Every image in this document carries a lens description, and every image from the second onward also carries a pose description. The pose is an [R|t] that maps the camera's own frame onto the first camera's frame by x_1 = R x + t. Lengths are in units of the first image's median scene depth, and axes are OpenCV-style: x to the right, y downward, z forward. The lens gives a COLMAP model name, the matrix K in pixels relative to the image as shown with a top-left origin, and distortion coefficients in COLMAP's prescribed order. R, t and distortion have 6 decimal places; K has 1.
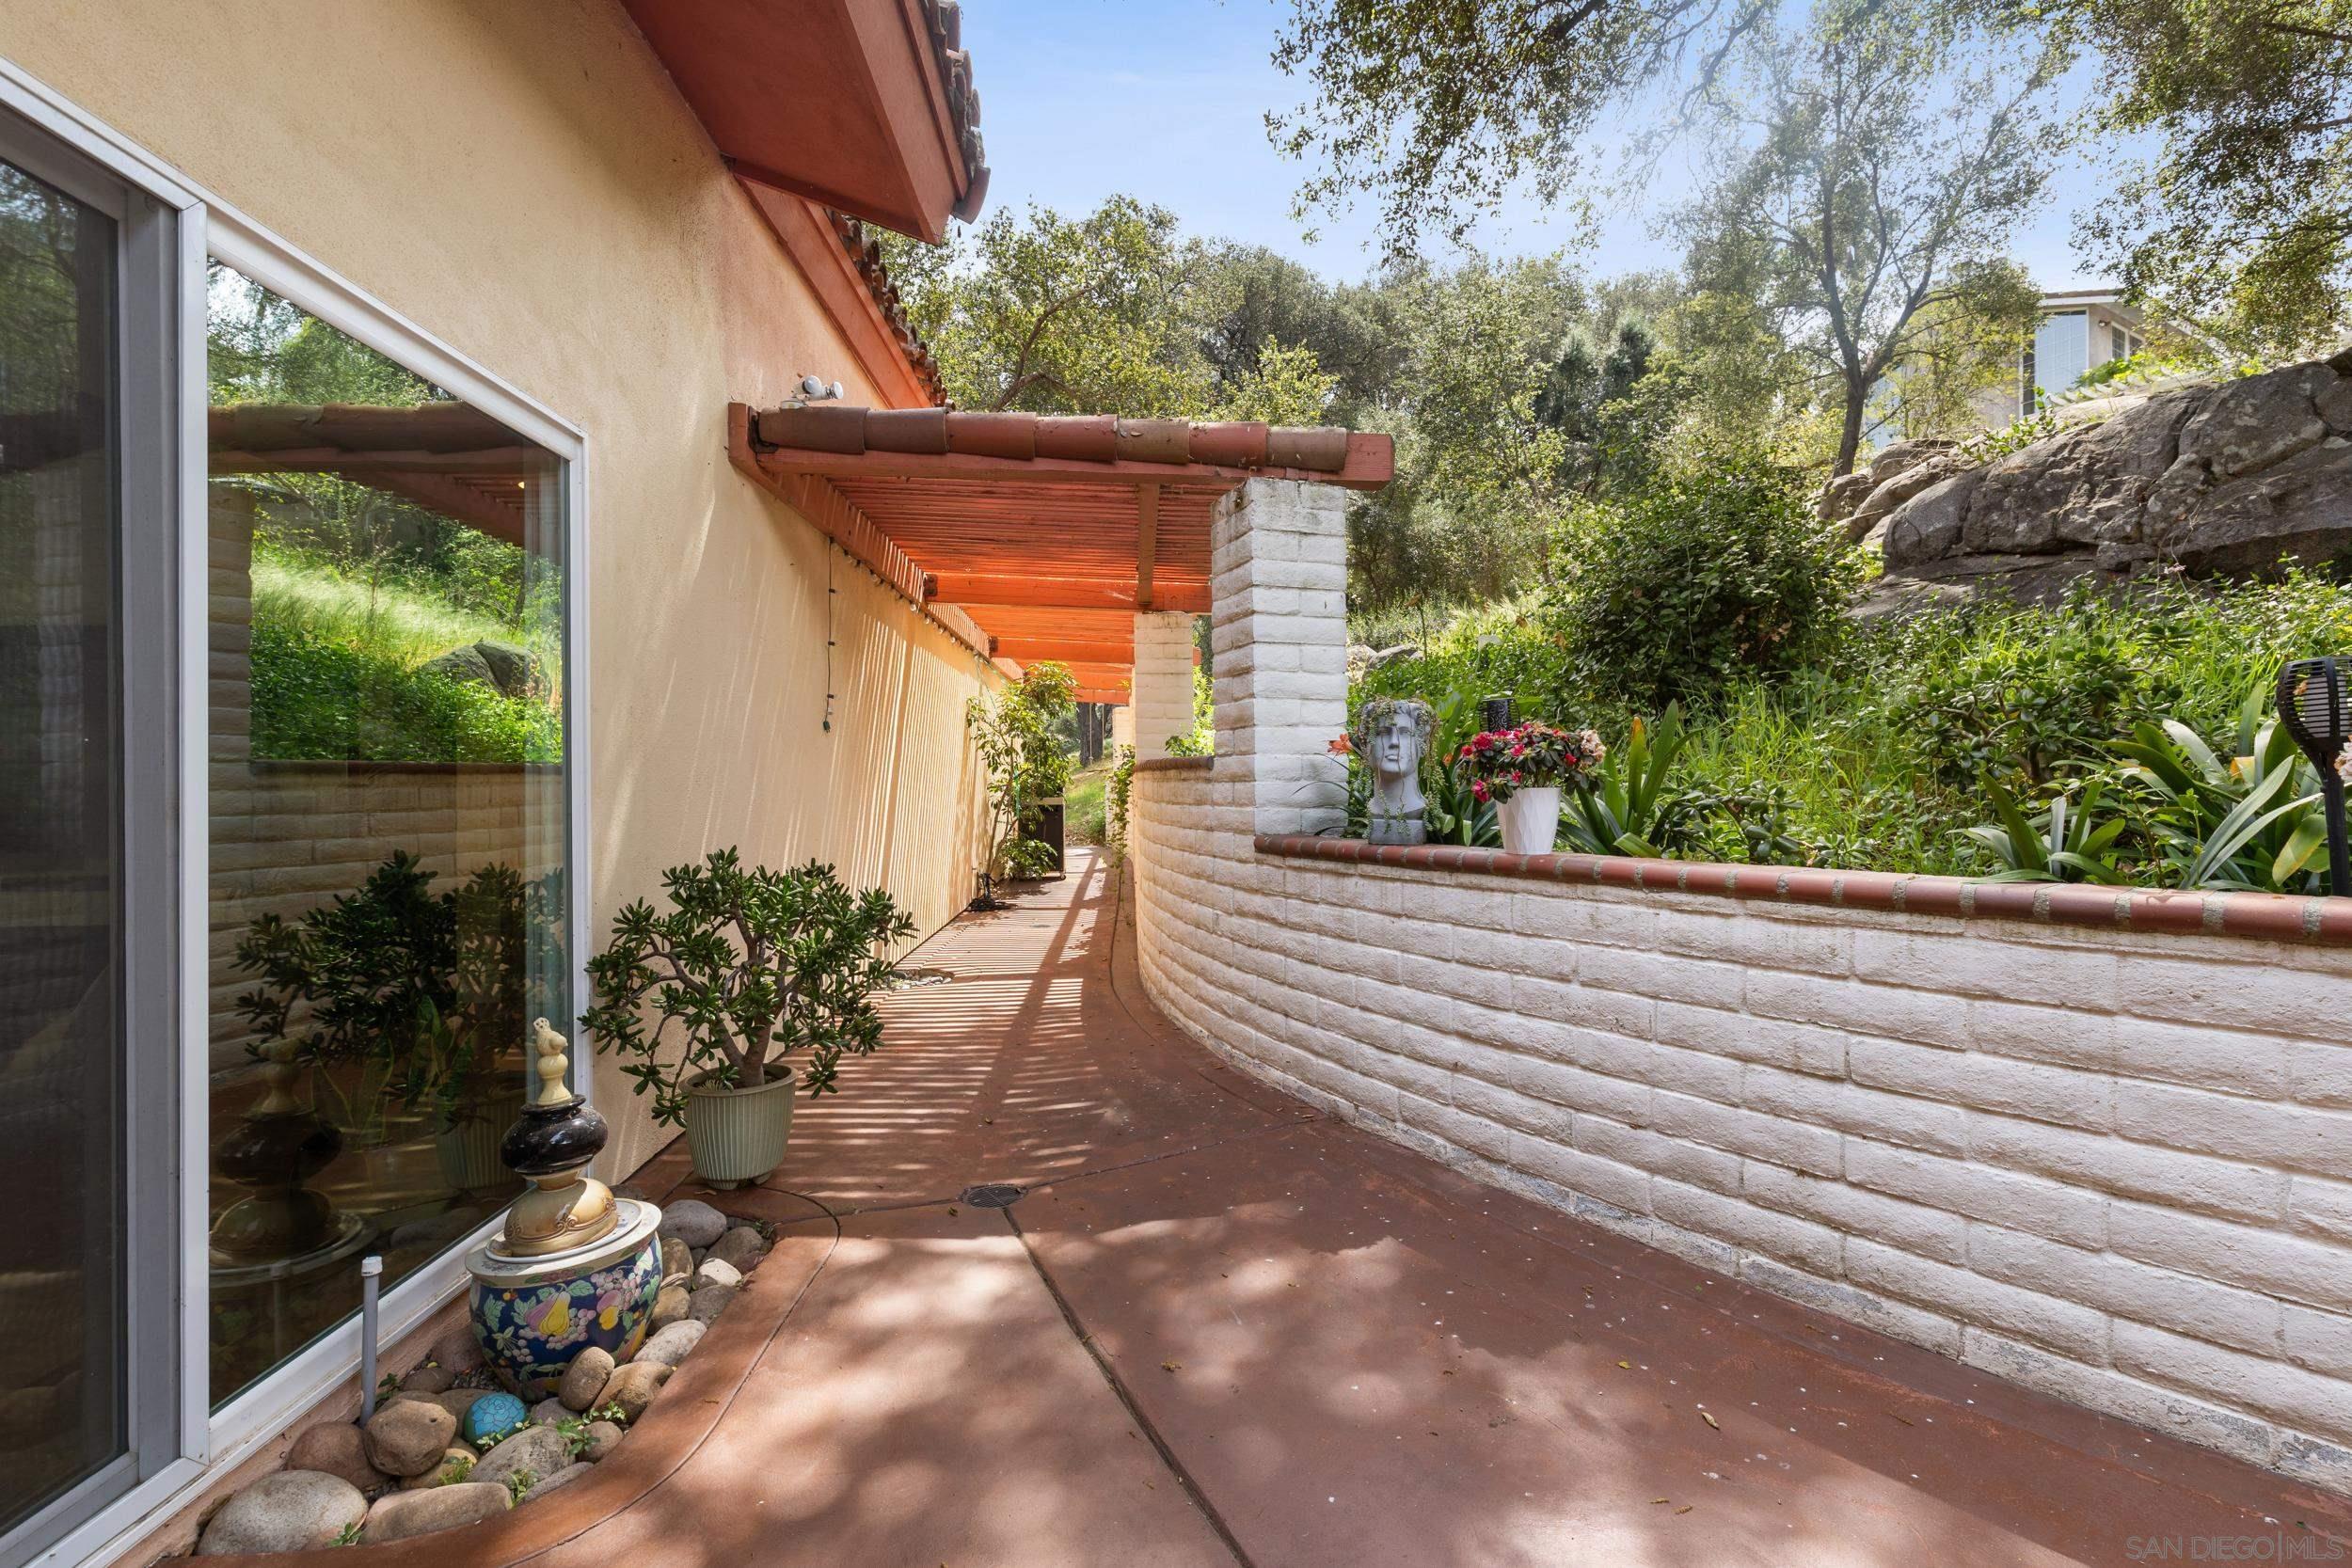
lens RADIAL K [[1058.5, 0, 1189.9], [0, 1058.5, 782.9], [0, 0, 1]] dist [-0.012934, 0.000406]
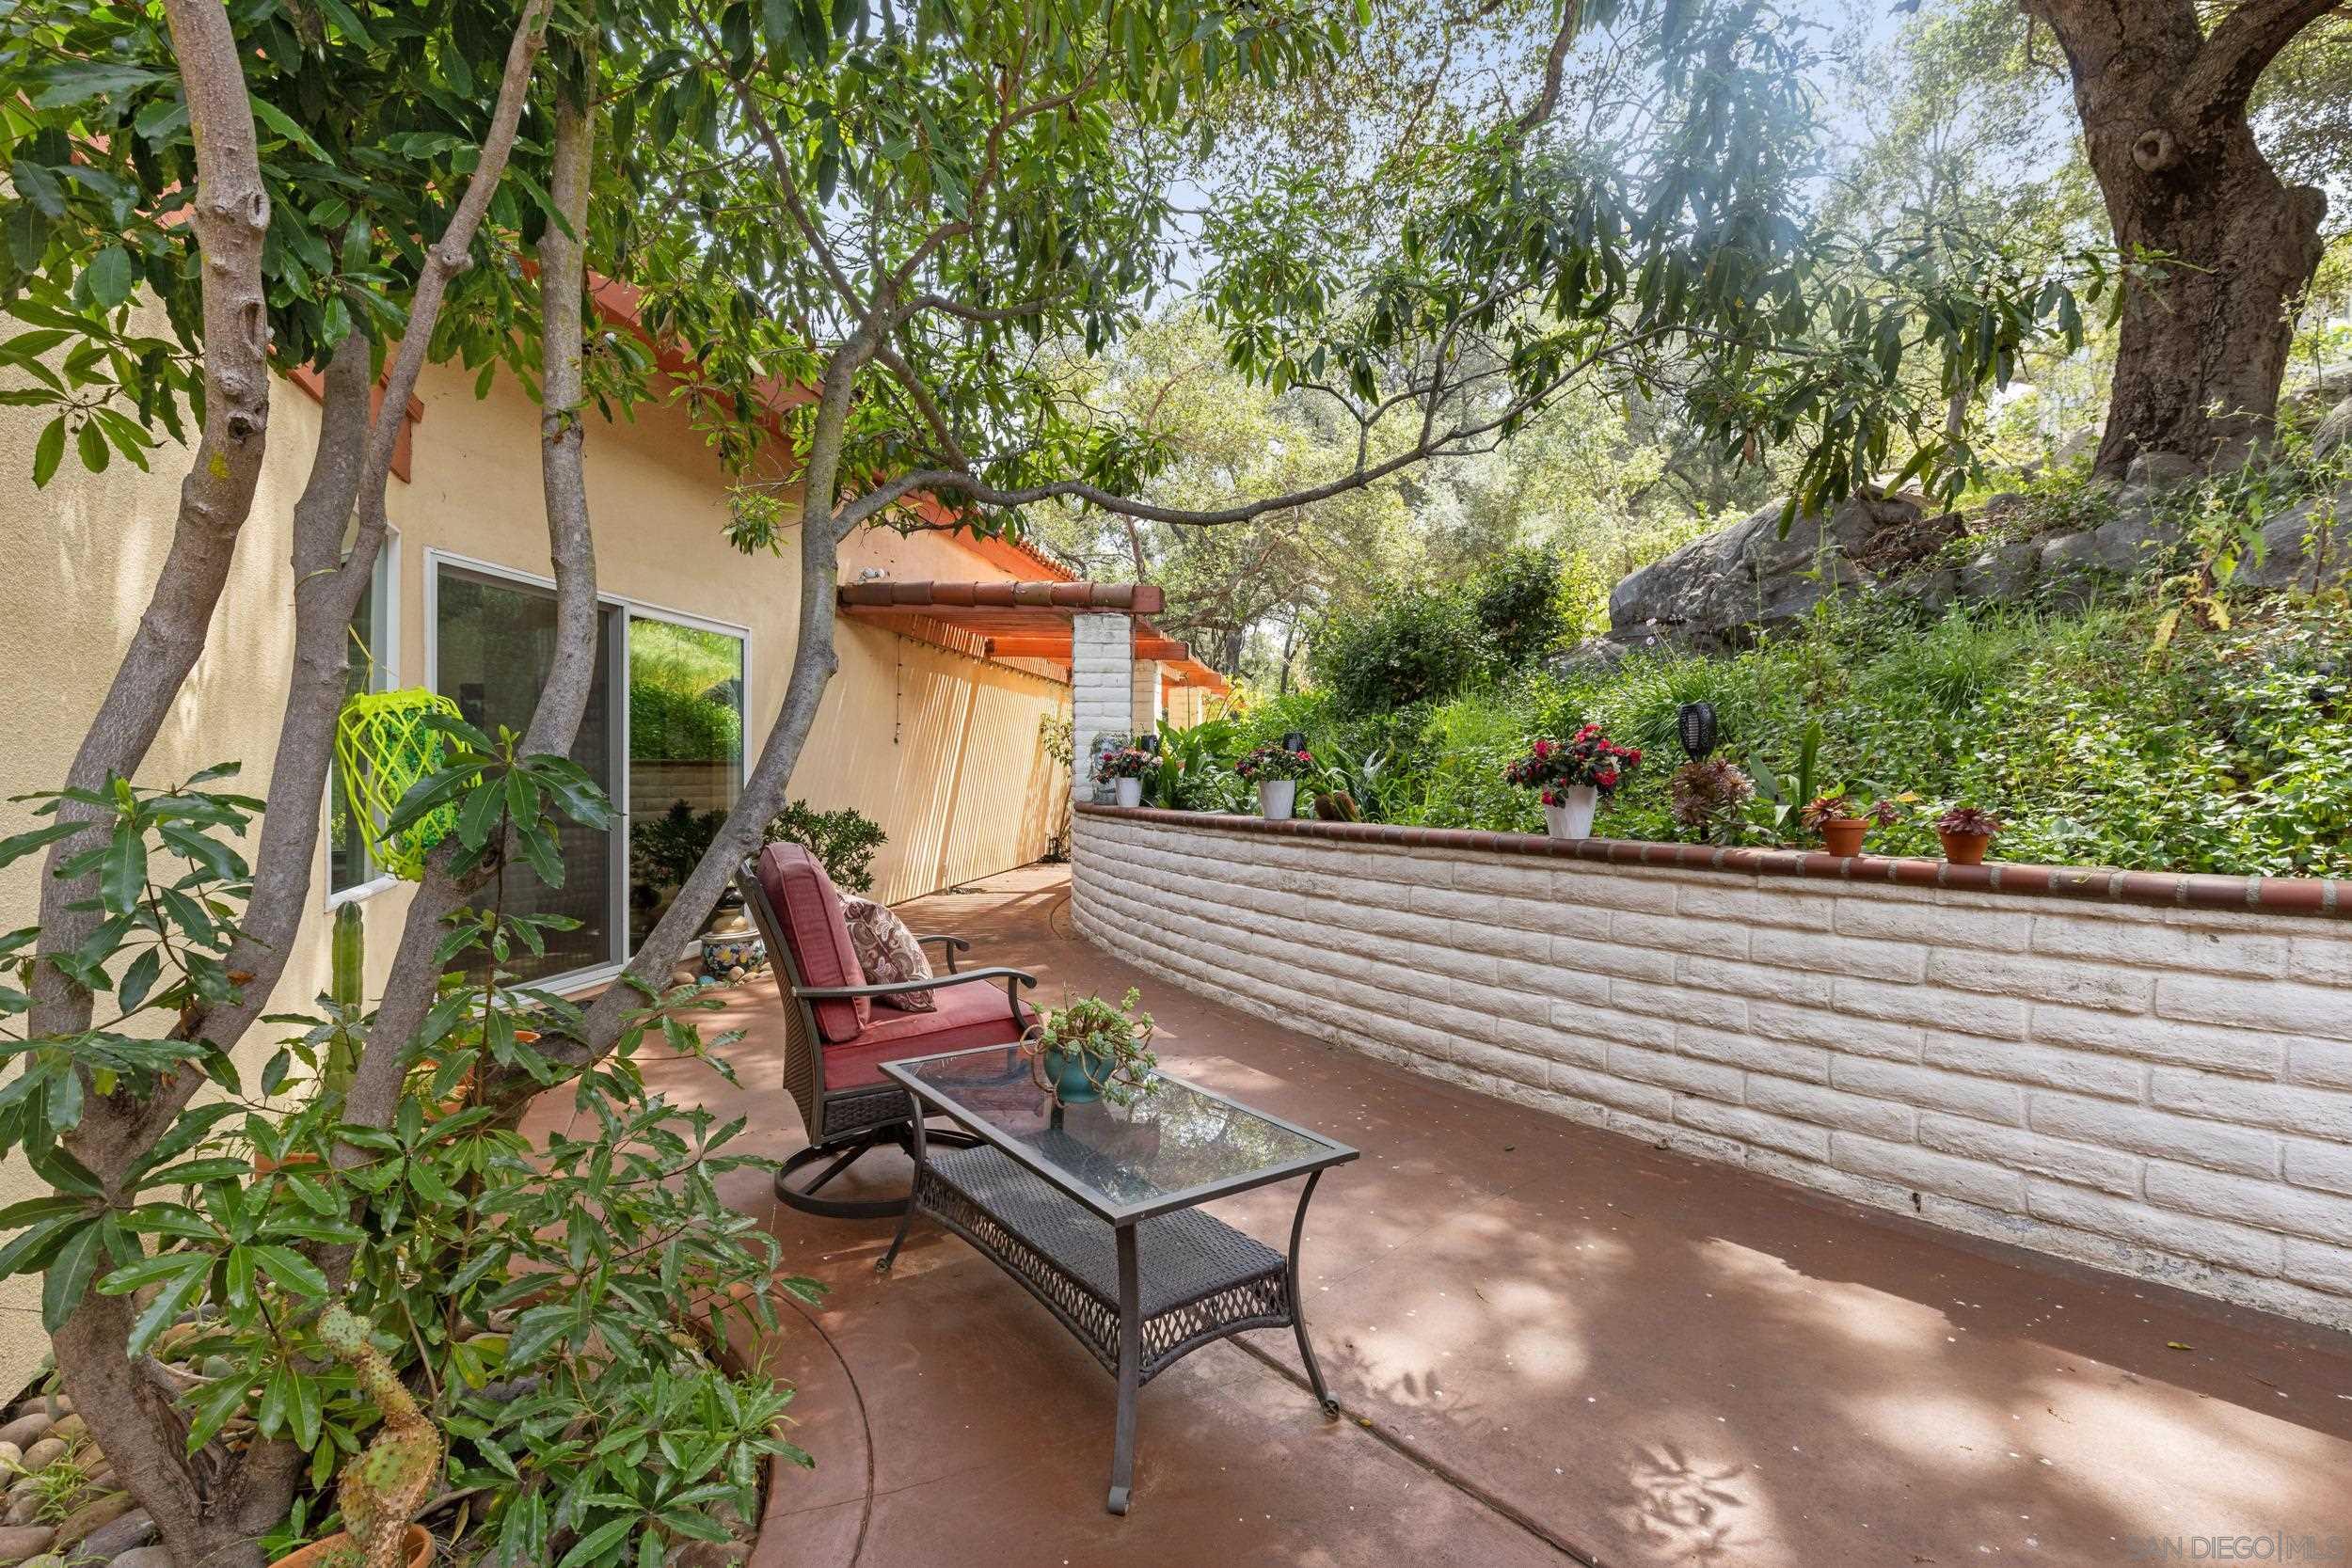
lens RADIAL K [[1058.5, 0, 1173.5], [0, 1058.5, 779.6], [0, 0, 1]] dist [-0.012934, 0.000406]
pose [[0.977197, 0.011086, -0.212043, 0.623880], [-0.010334, 0.999936, 0.004652, -0.002082], [0.212081, -0.002354, 0.977249, -0.813872]]
